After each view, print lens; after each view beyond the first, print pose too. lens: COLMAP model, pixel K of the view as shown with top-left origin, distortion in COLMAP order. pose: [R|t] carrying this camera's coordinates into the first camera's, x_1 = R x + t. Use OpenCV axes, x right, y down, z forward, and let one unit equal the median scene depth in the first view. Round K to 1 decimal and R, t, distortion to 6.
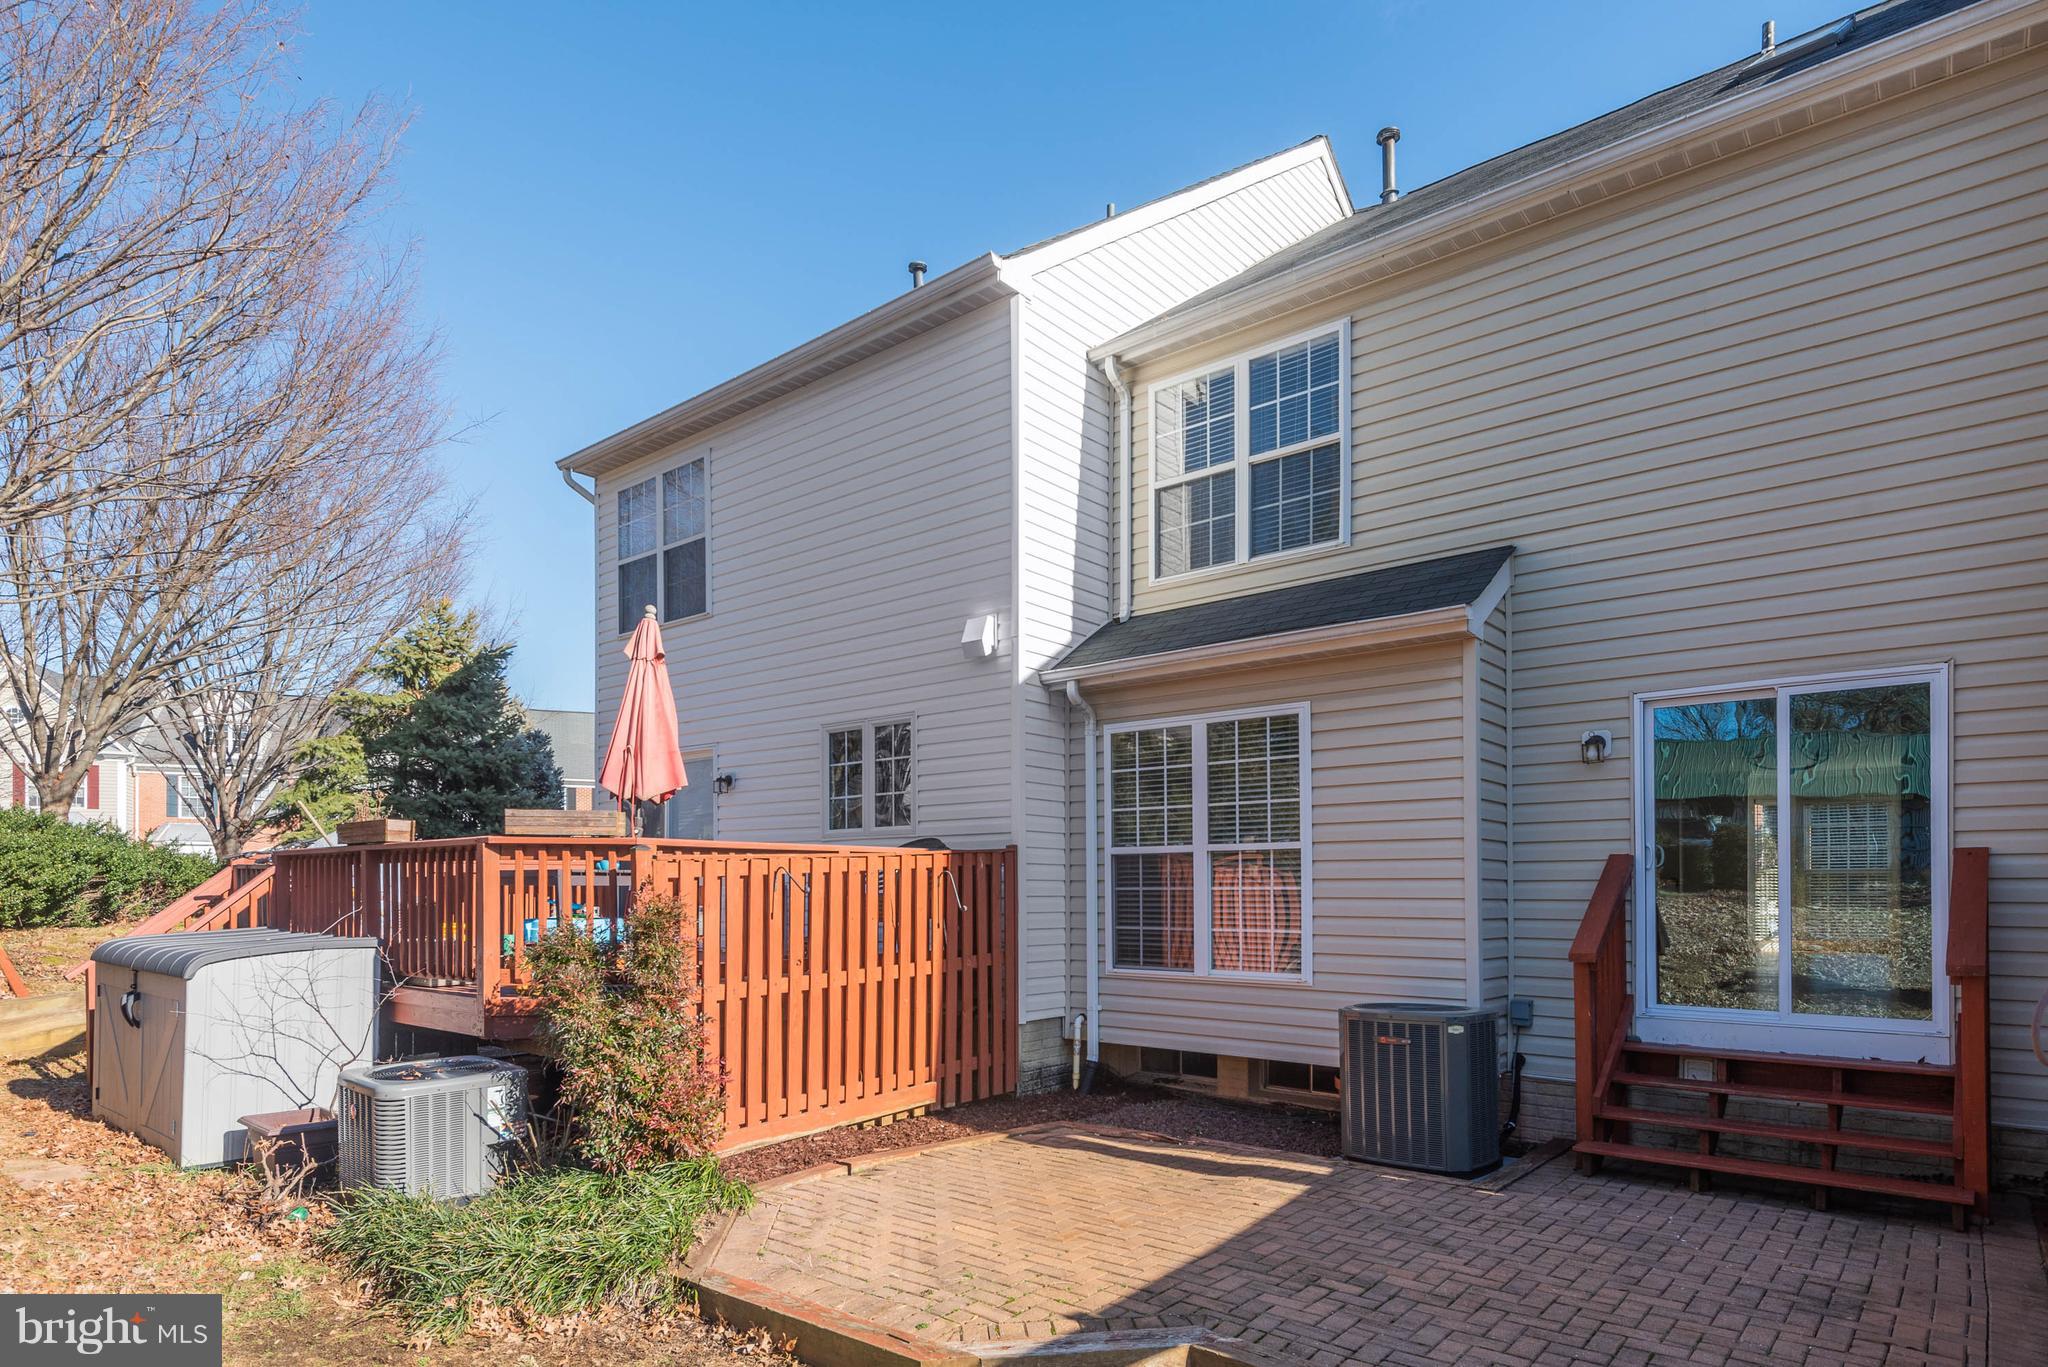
lens RADIAL K [[1051.7, 0, 1025.0], [0, 1051.7, 683.1], [0, 0, 1]] dist [0.033803, -0.002380]
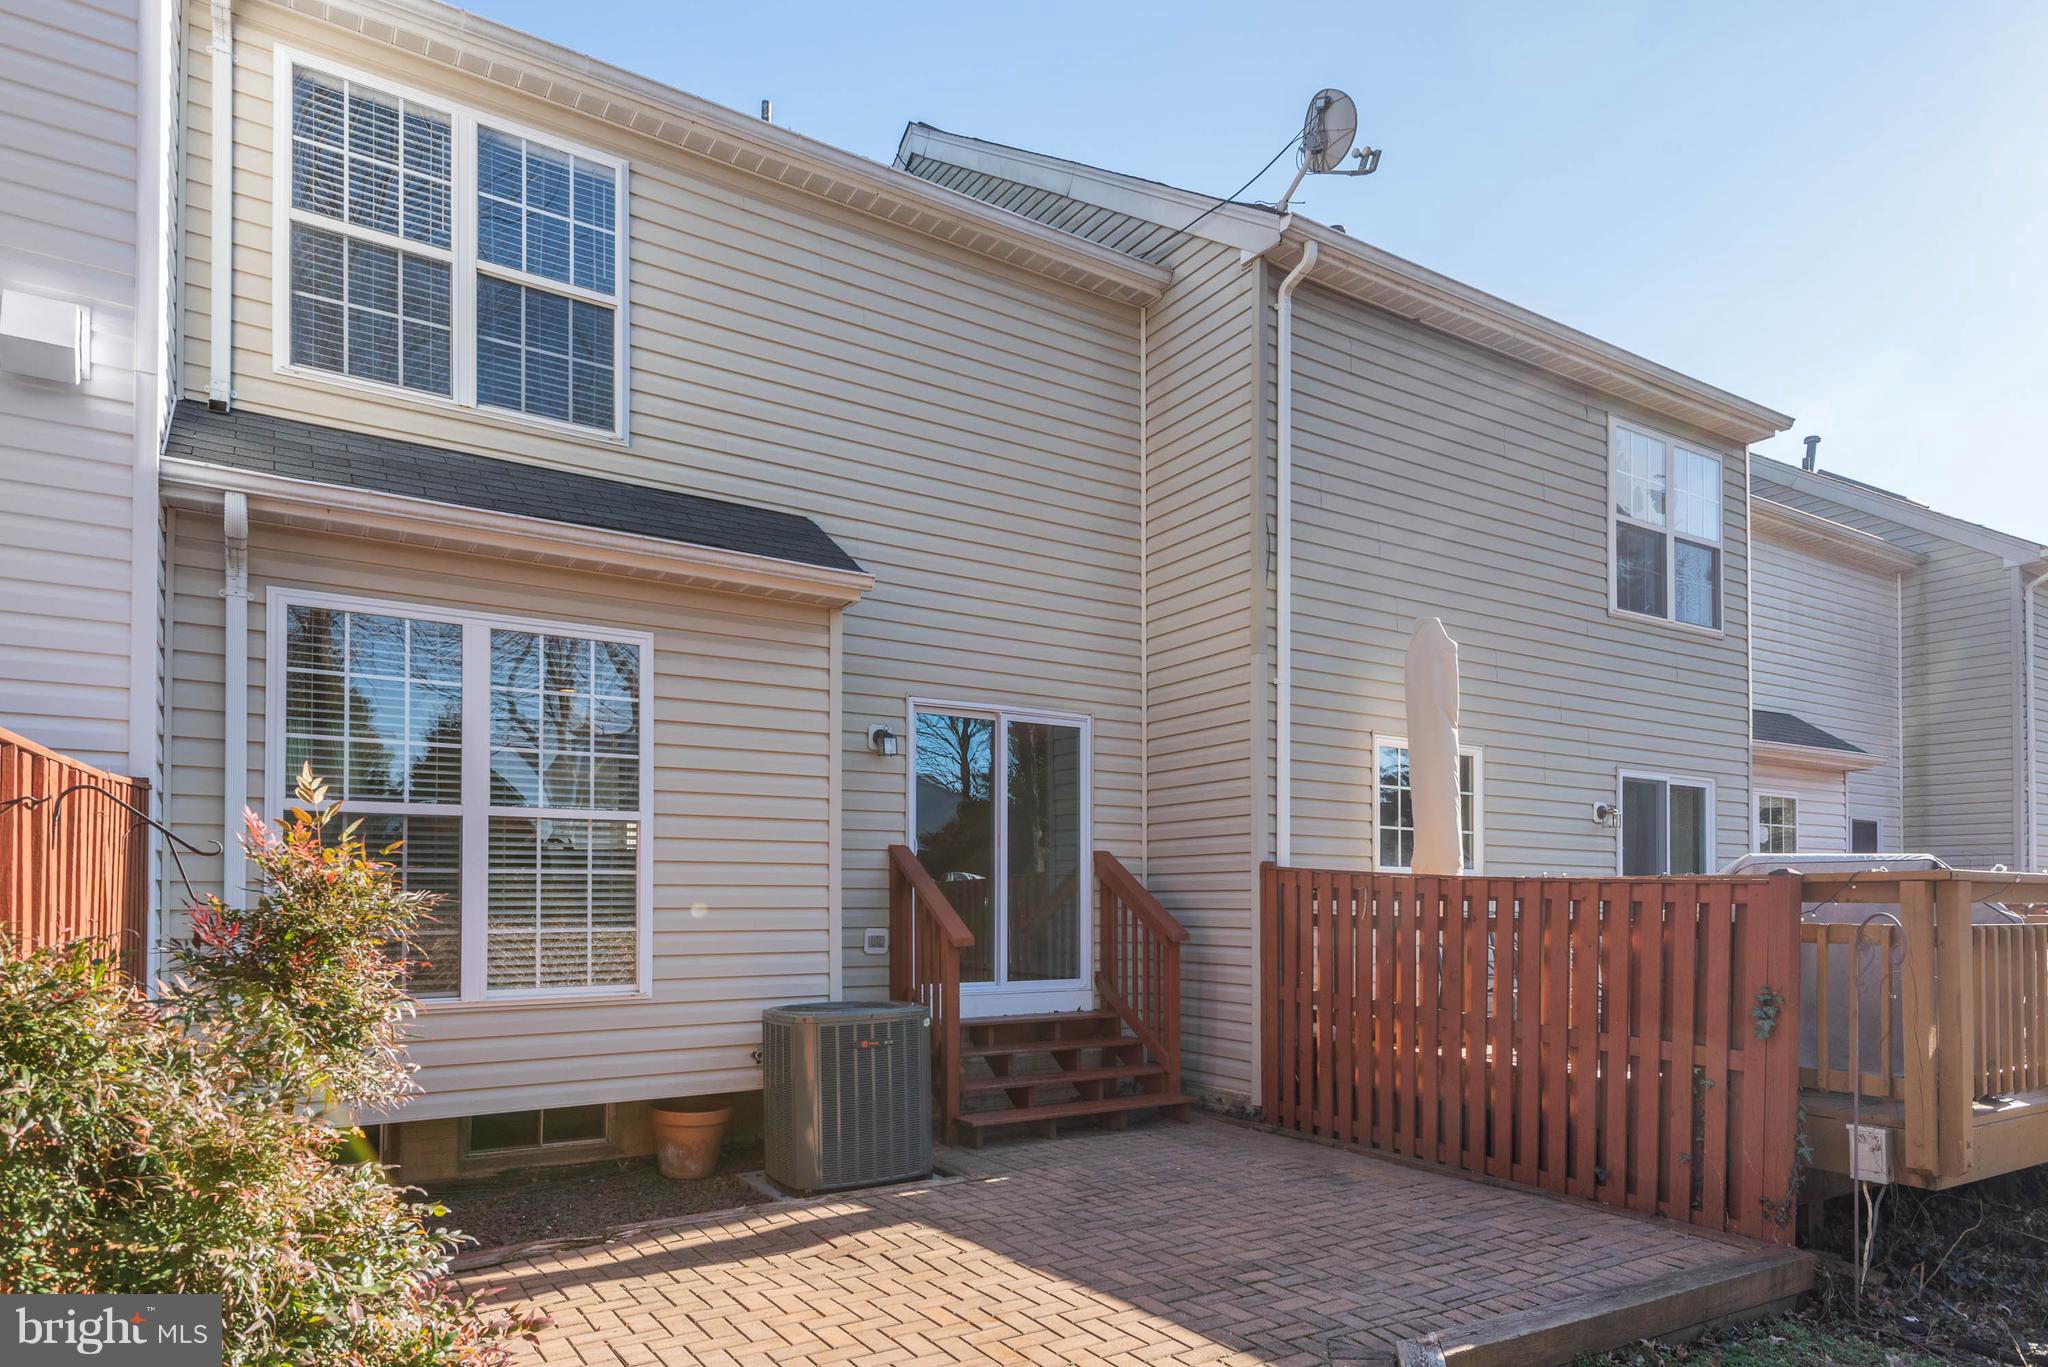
lens RADIAL K [[1171.6, 0, 1030.1], [0, 1171.6, 689.9], [0, 0, 1]] dist [0.018433, -0.000315]
pose [[0.328699, 0.168505, 0.929281, -0.382844], [-0.190819, 0.975511, -0.109393, 0.087835], [-0.924957, -0.141367, 0.352803, 0.385073]]
